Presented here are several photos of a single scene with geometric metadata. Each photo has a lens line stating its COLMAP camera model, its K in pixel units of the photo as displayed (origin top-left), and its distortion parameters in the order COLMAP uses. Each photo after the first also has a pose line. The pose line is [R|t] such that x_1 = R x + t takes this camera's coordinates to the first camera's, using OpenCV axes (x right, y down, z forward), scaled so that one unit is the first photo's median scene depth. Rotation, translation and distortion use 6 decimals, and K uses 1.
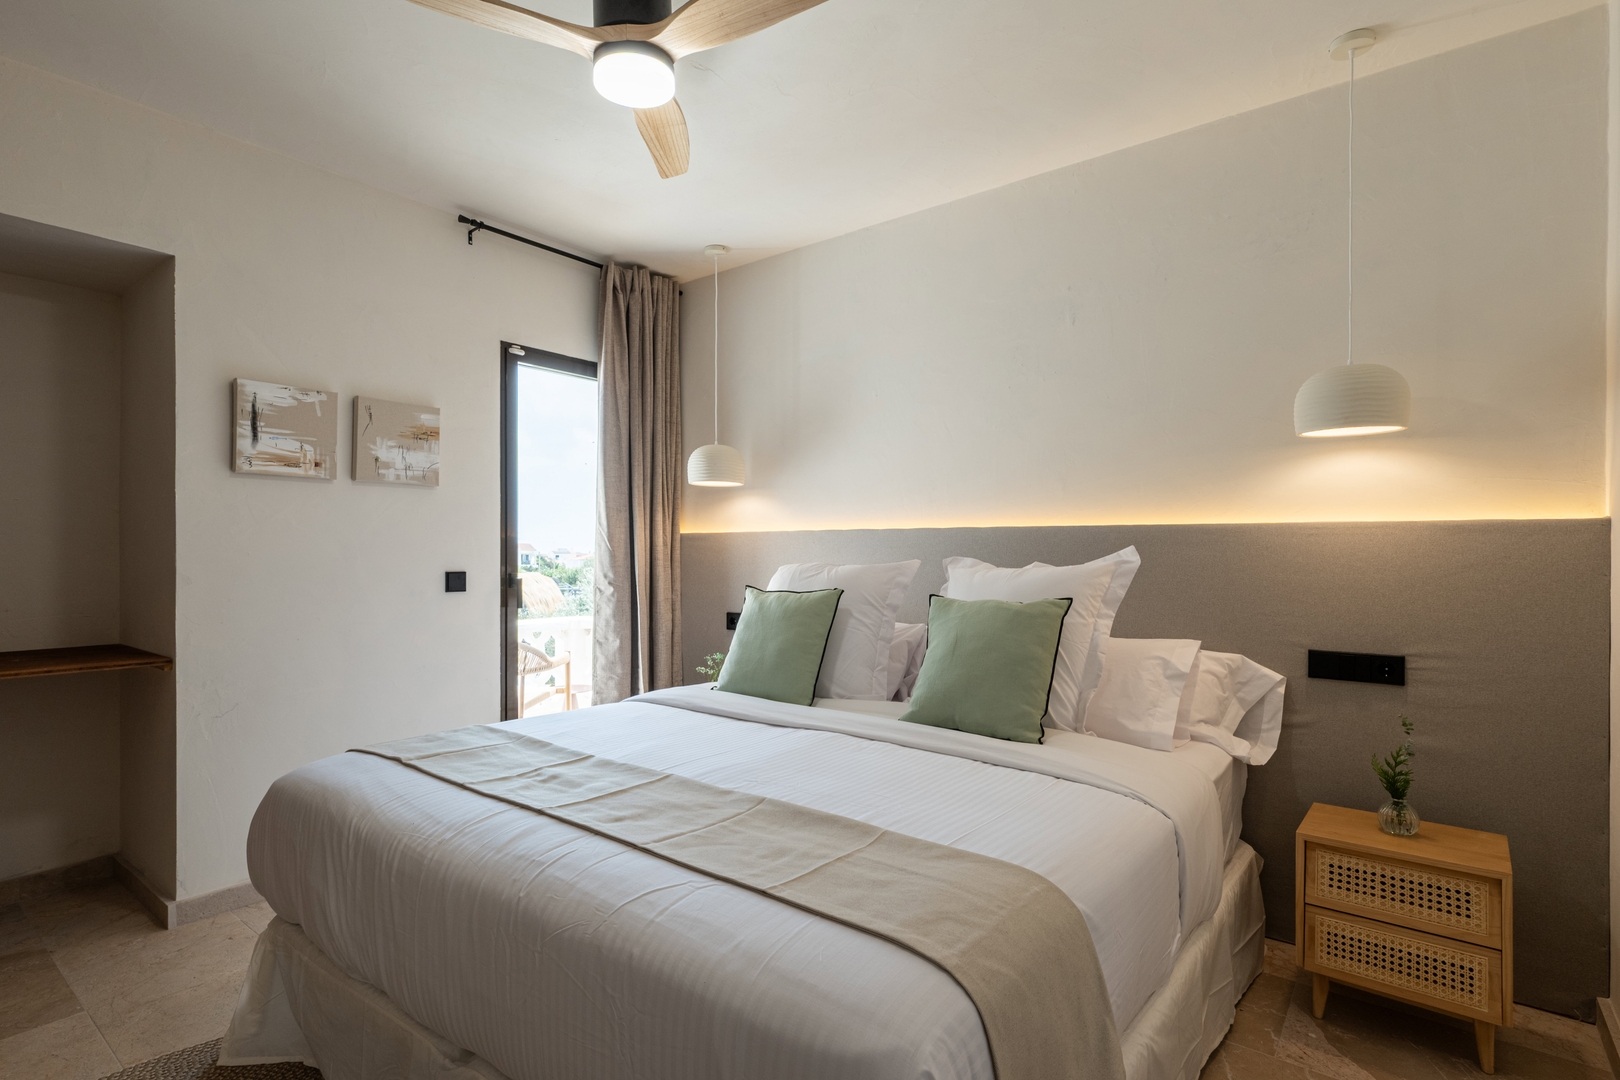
lens RADIAL K [[789.7, 0, 801.5], [0, 789.7, 551.1], [0, 0, 1]] dist [0.002242, -0.001126]
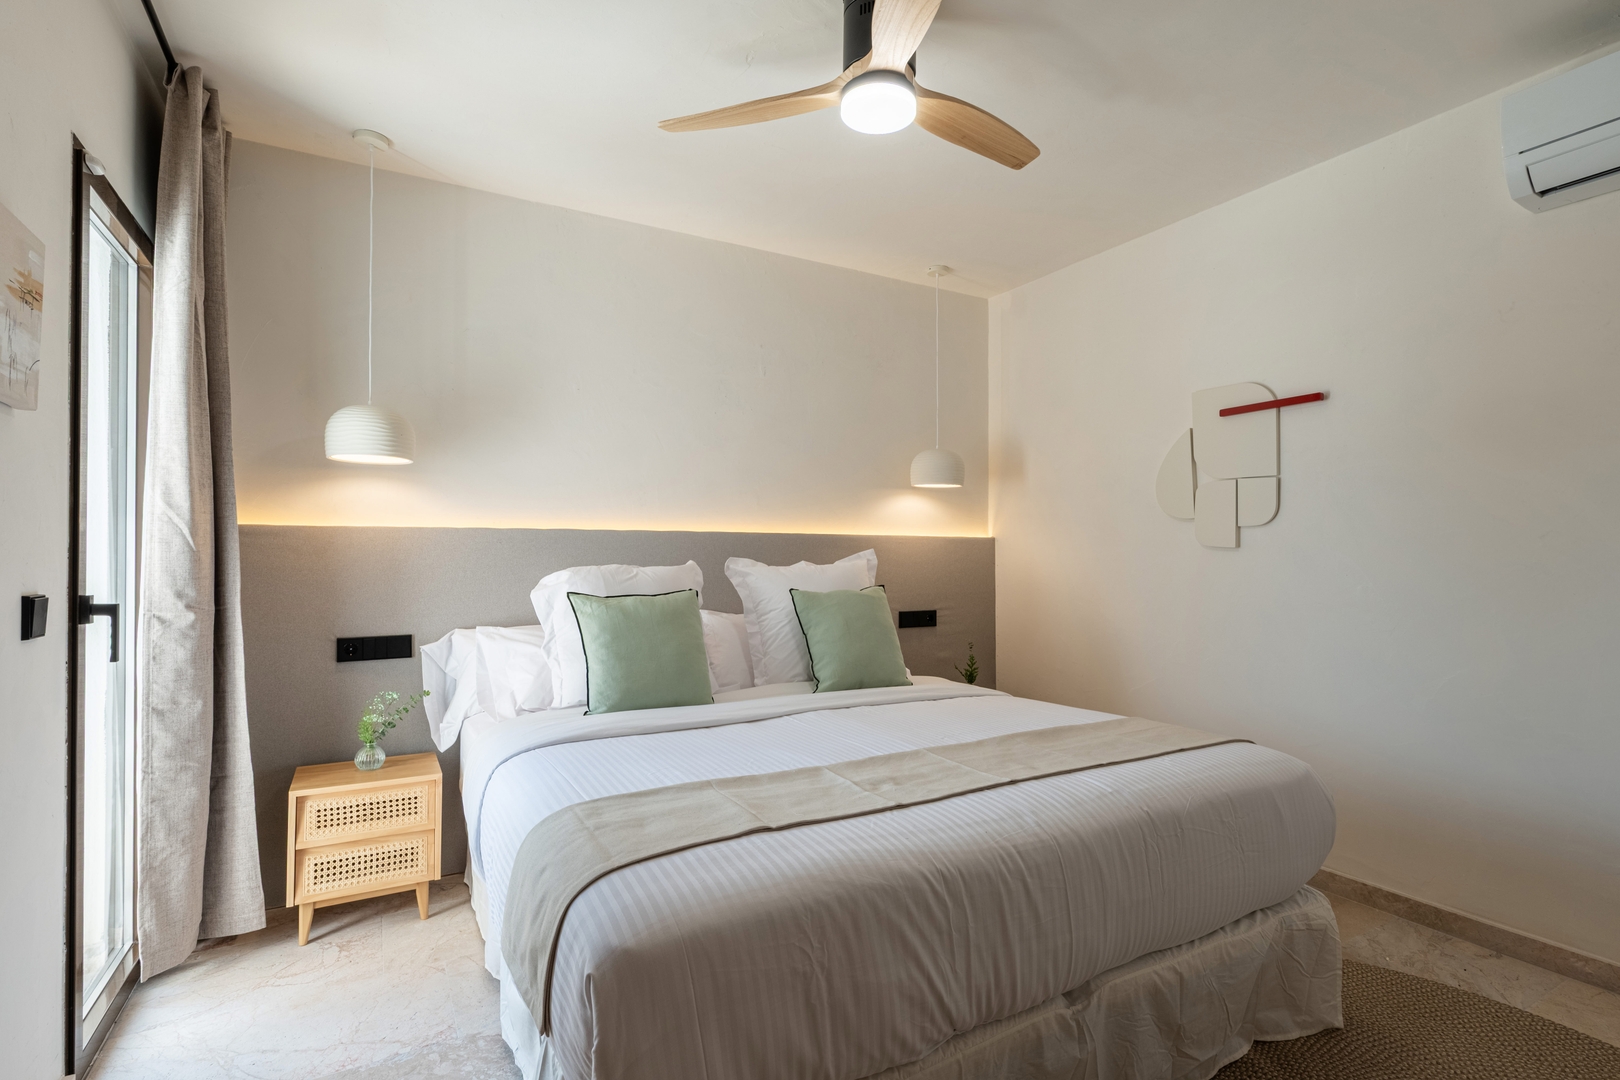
lens RADIAL K [[789.7, 0, 803.4], [0, 789.7, 545.0], [0, 0, 1]] dist [0.002242, -0.001126]
pose [[0.372676, 0.010608, 0.927901, -0.661036], [0.000405, 0.999933, -0.011595, 0.001843], [-0.927961, 0.004697, 0.372646, 0.378613]]
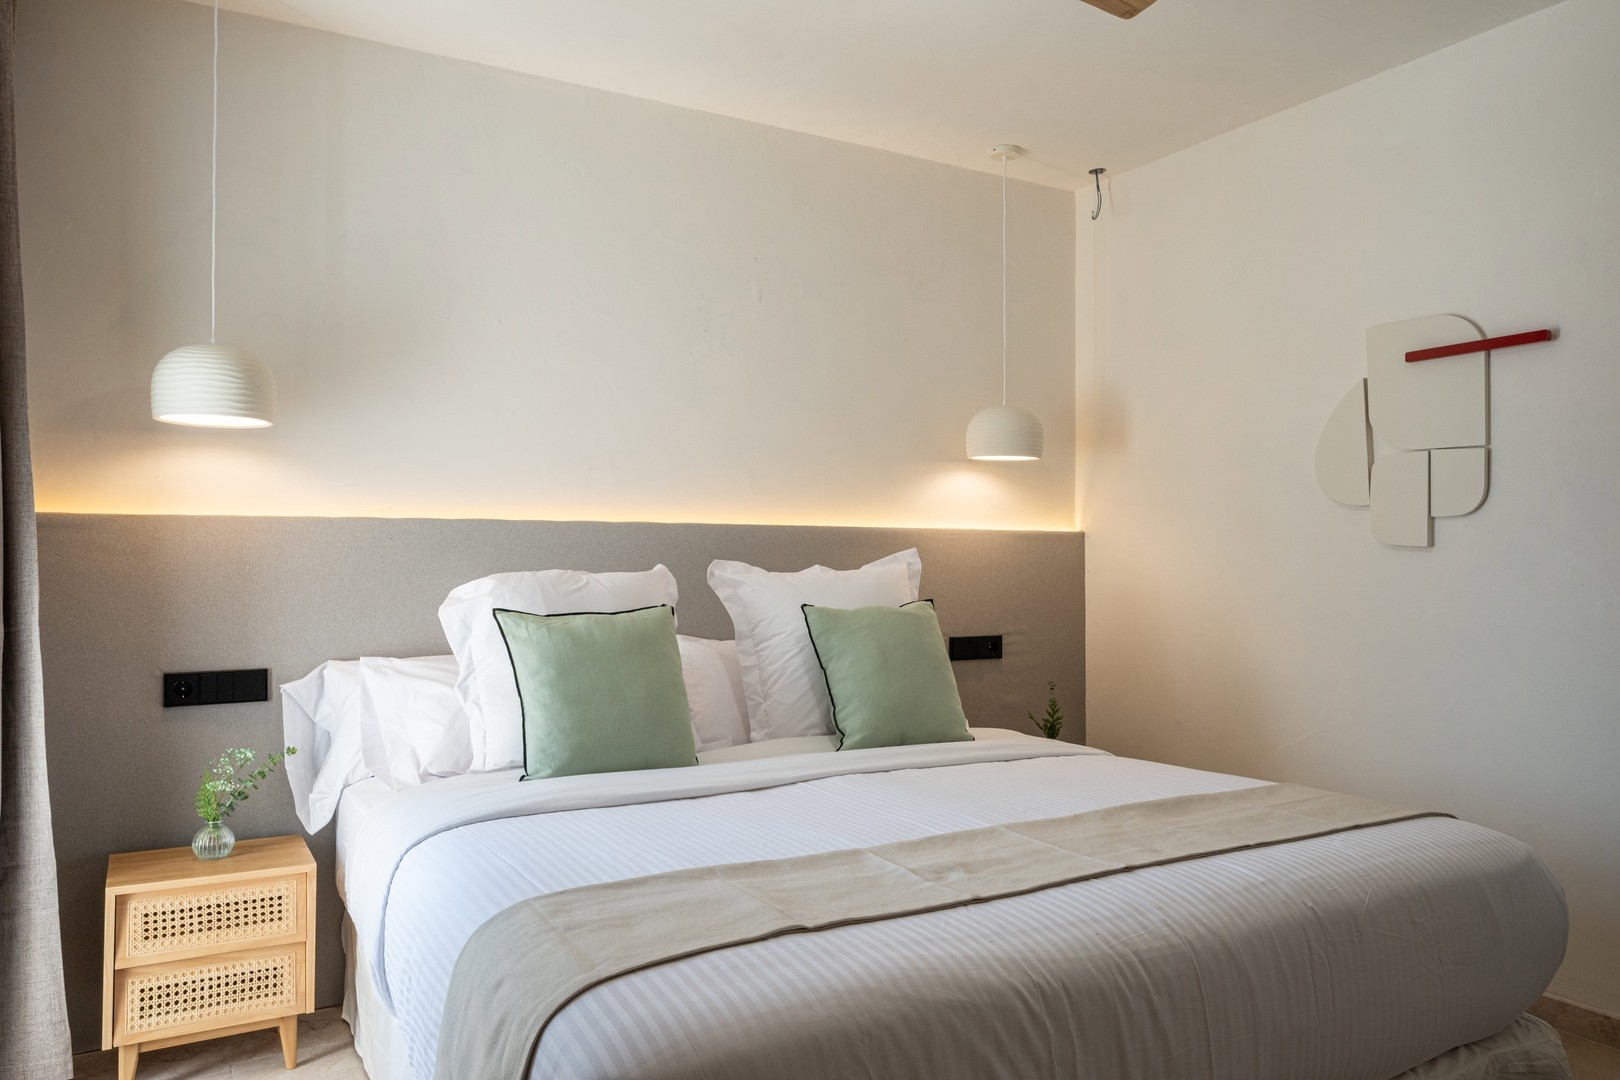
lens RADIAL K [[1160.9, 0, 797.7], [0, 1160.9, 541.1], [0, 0, 1]] dist [-0.001117, -0.001223]
pose [[0.365011, 0.011218, 0.930936, -0.702505], [-0.000765, 0.999931, -0.011750, 0.001408], [-0.931003, 0.003577, 0.364994, 0.388858]]
